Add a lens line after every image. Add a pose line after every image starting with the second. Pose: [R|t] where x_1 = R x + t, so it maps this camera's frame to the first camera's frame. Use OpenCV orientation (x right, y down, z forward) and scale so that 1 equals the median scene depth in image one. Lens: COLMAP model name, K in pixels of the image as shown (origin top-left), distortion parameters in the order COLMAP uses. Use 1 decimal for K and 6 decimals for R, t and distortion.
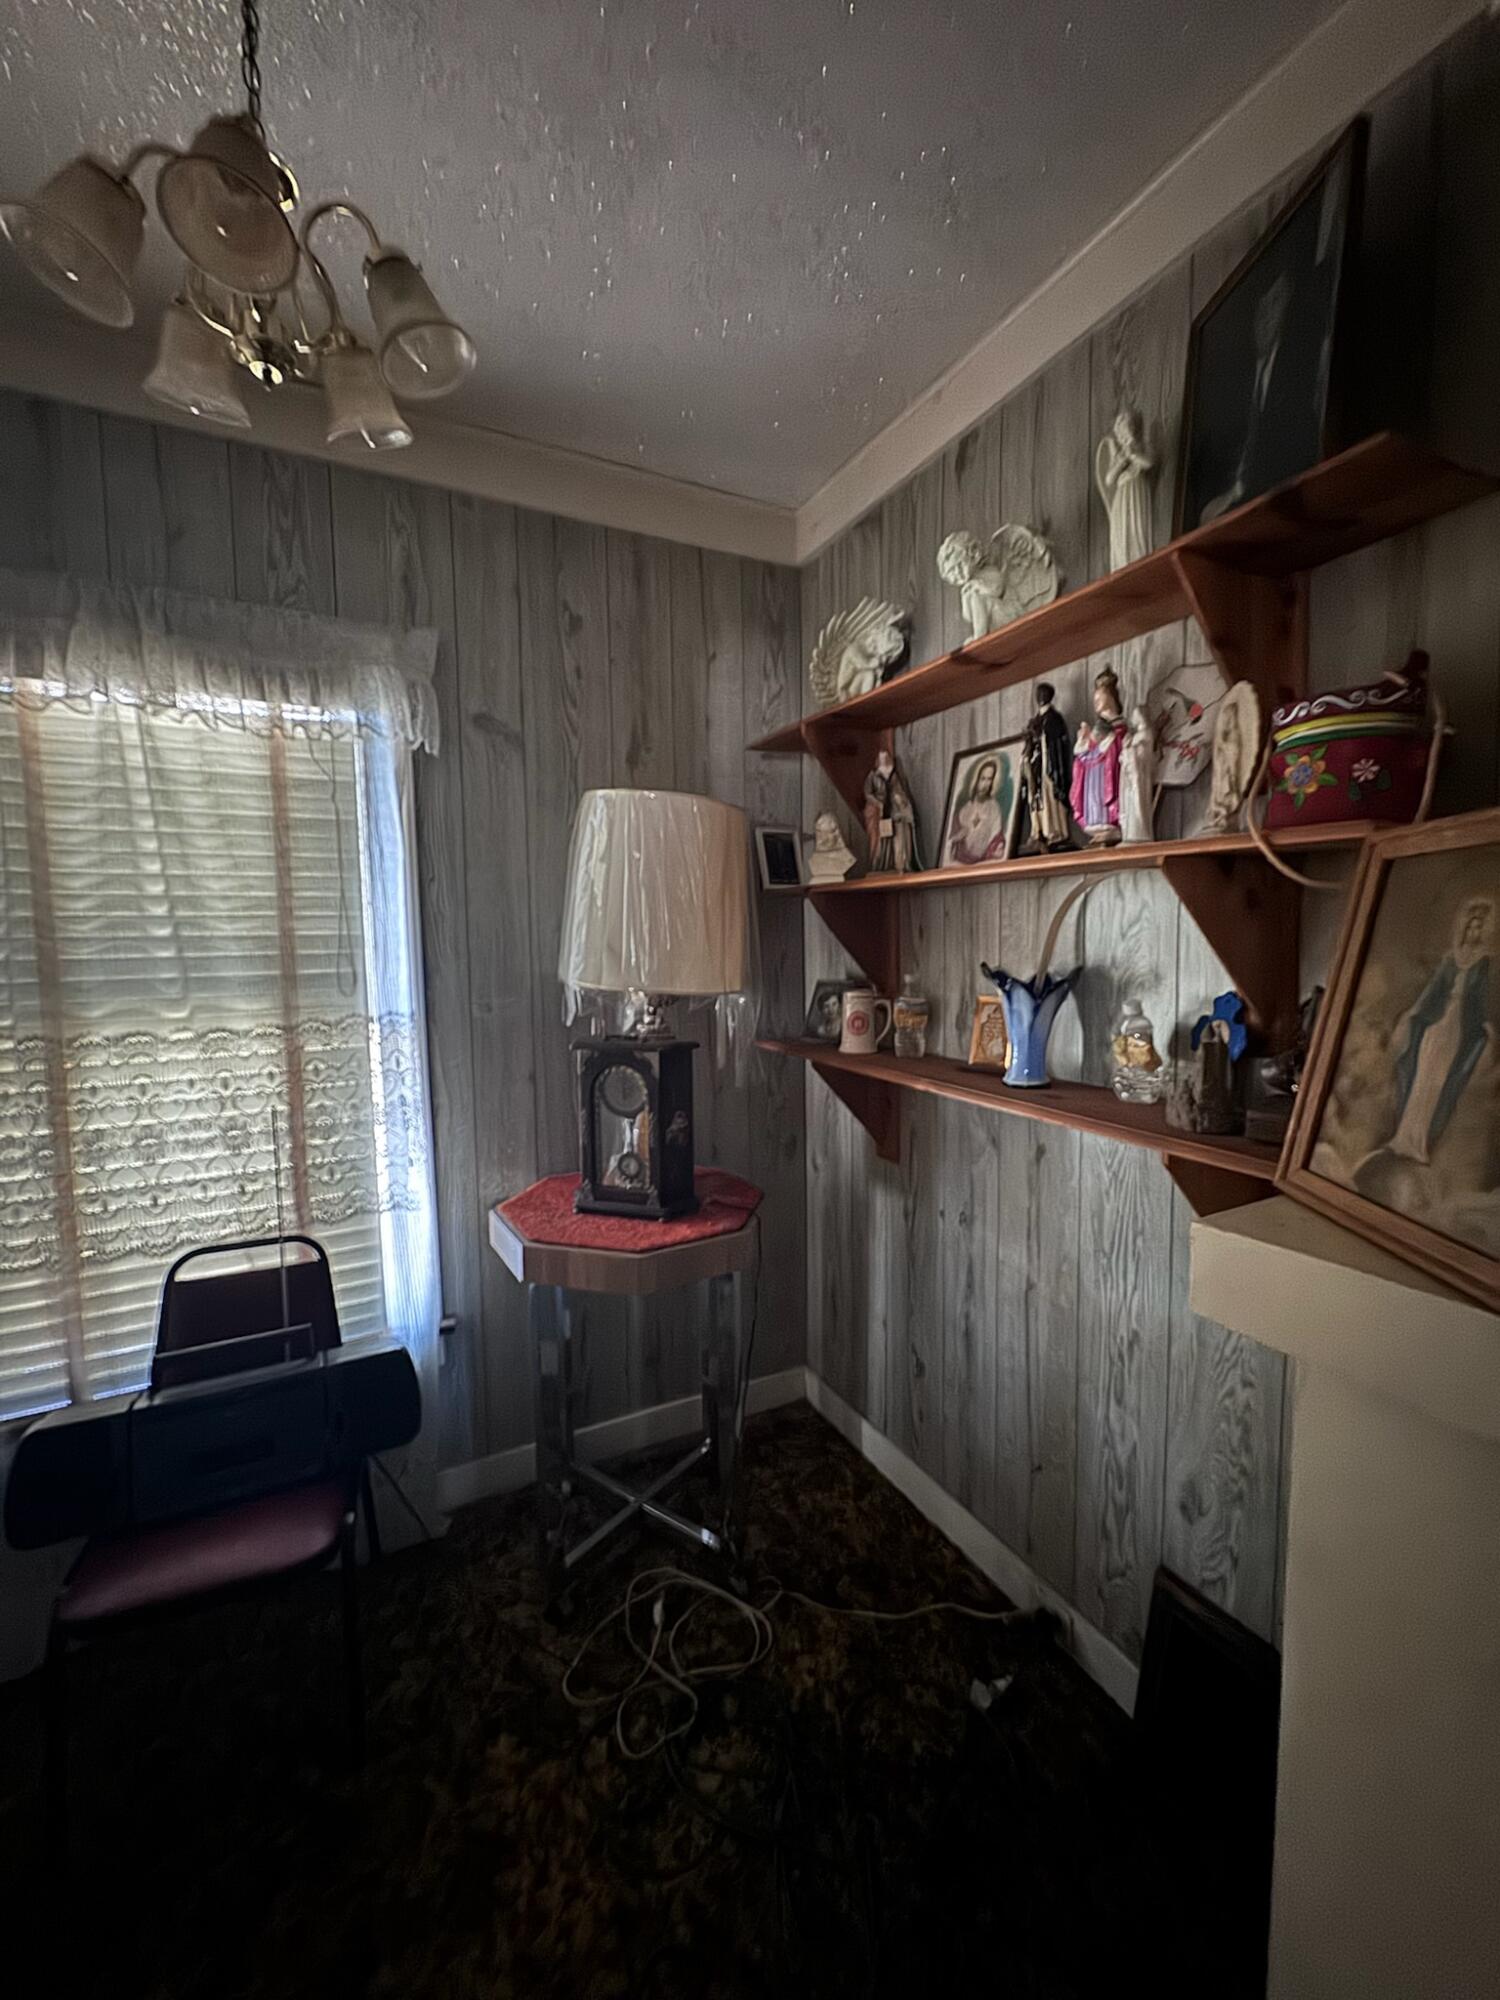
lens RADIAL K [[800.5, 0, 752.6], [0, 800.5, 996.8], [0, 0, 1]] dist [-0.000262, 0.000362]
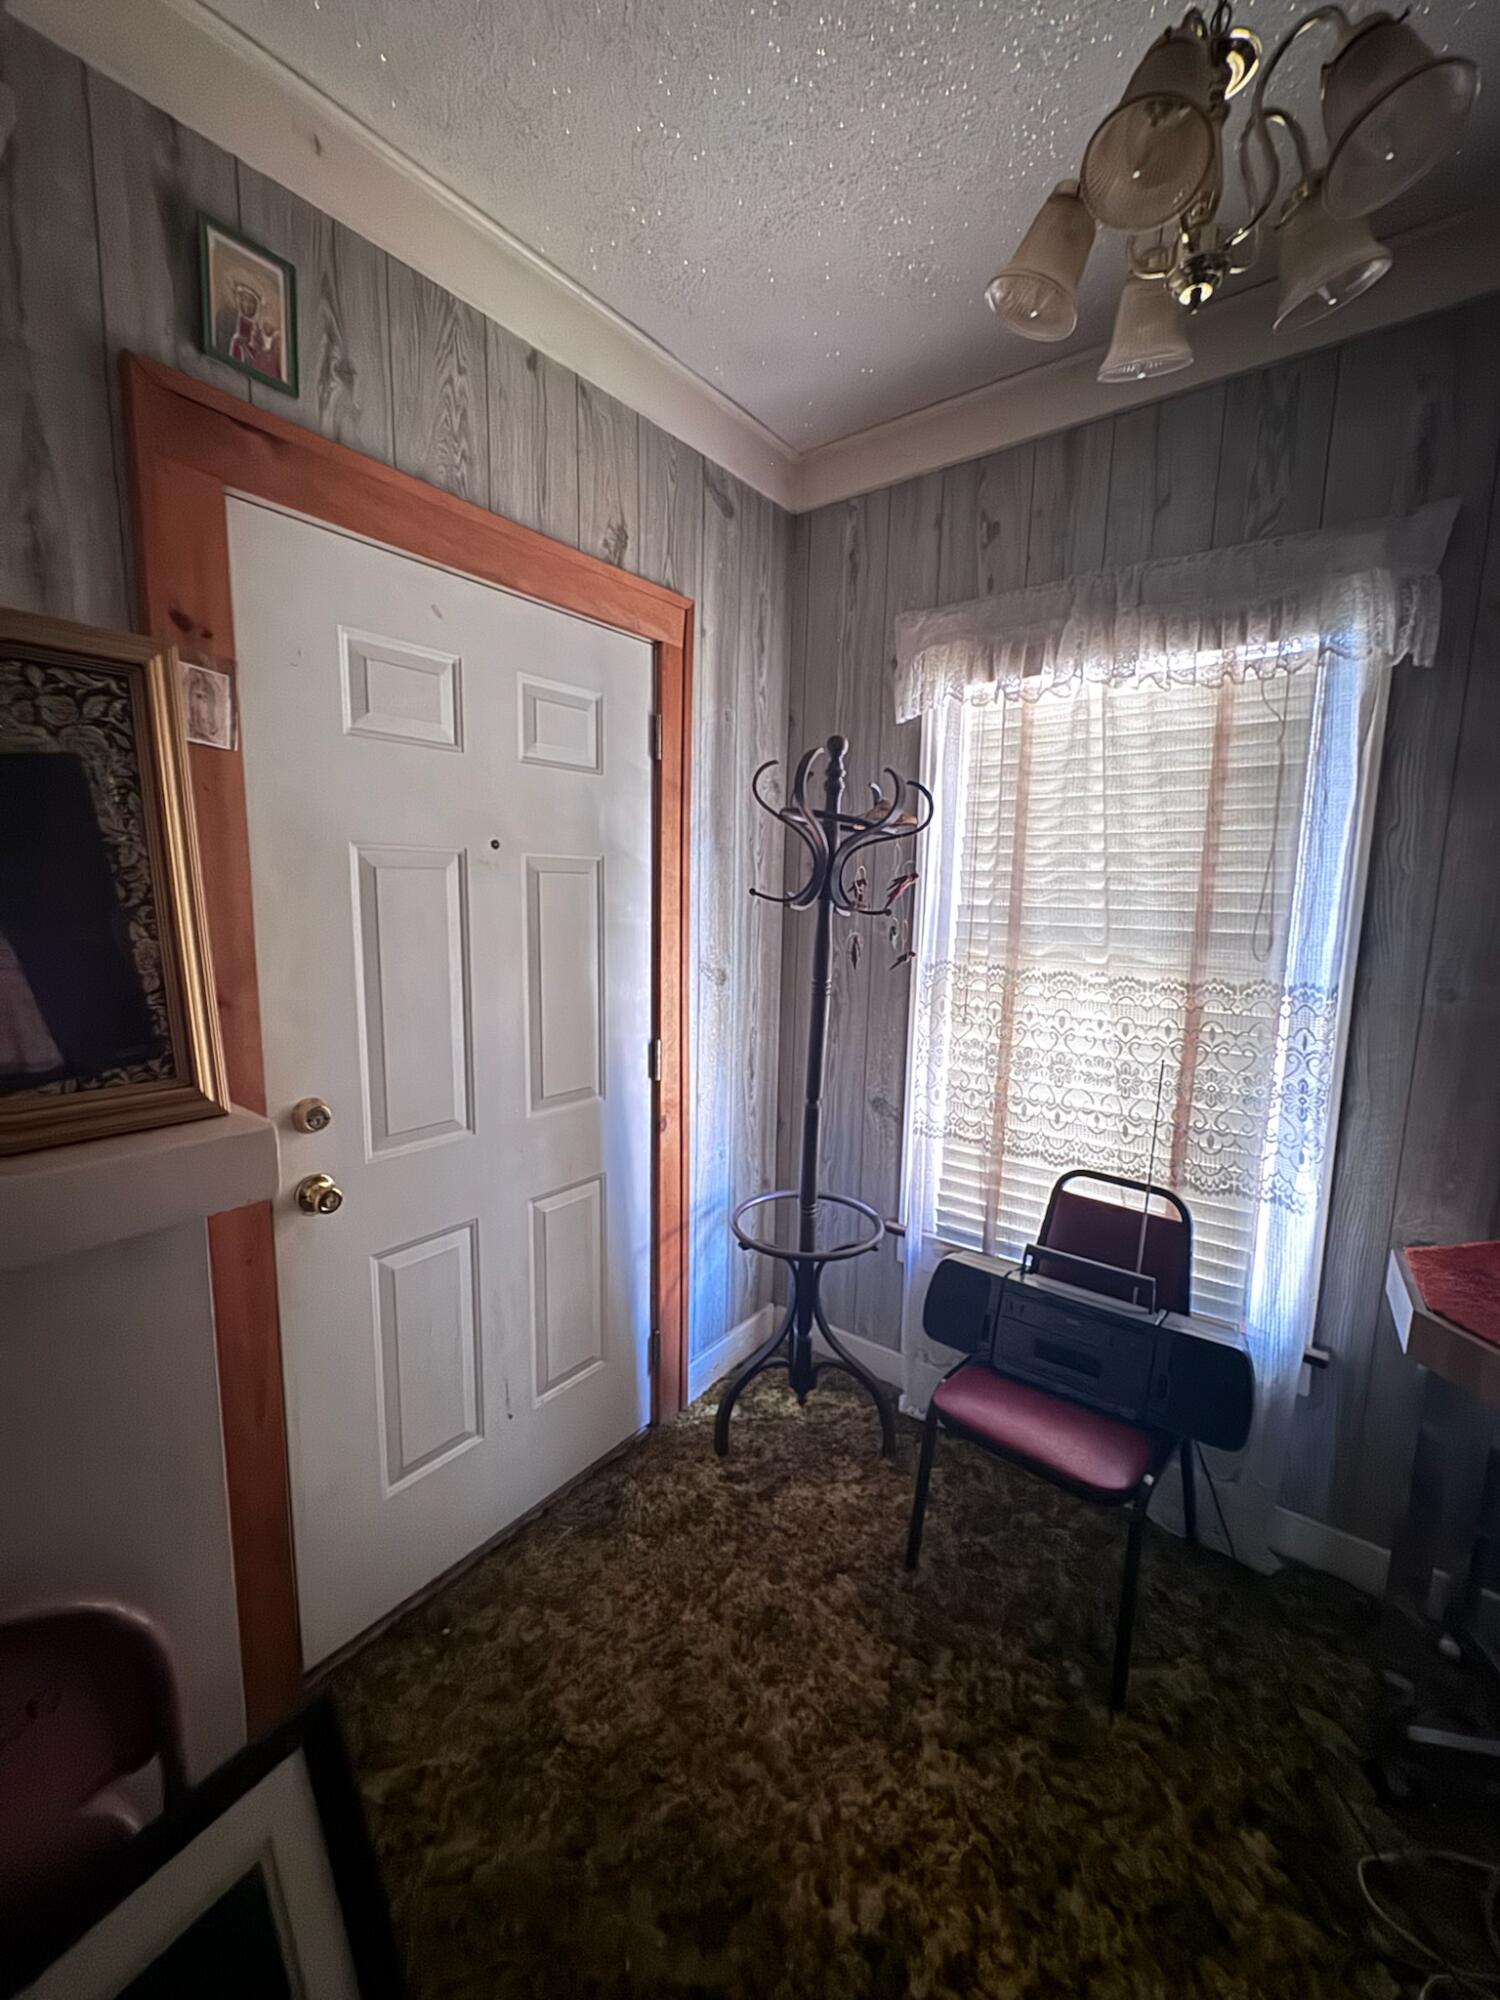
lens RADIAL K [[800.5, 0, 752.6], [0, 800.5, 996.8], [0, 0, 1]] dist [-0.000262, 0.000362]
pose [[0.428926, 0.146790, -0.891333, 0.073181], [-0.095187, 0.988560, 0.116996, -0.012343], [0.898311, 0.034661, 0.437992, 0.081967]]
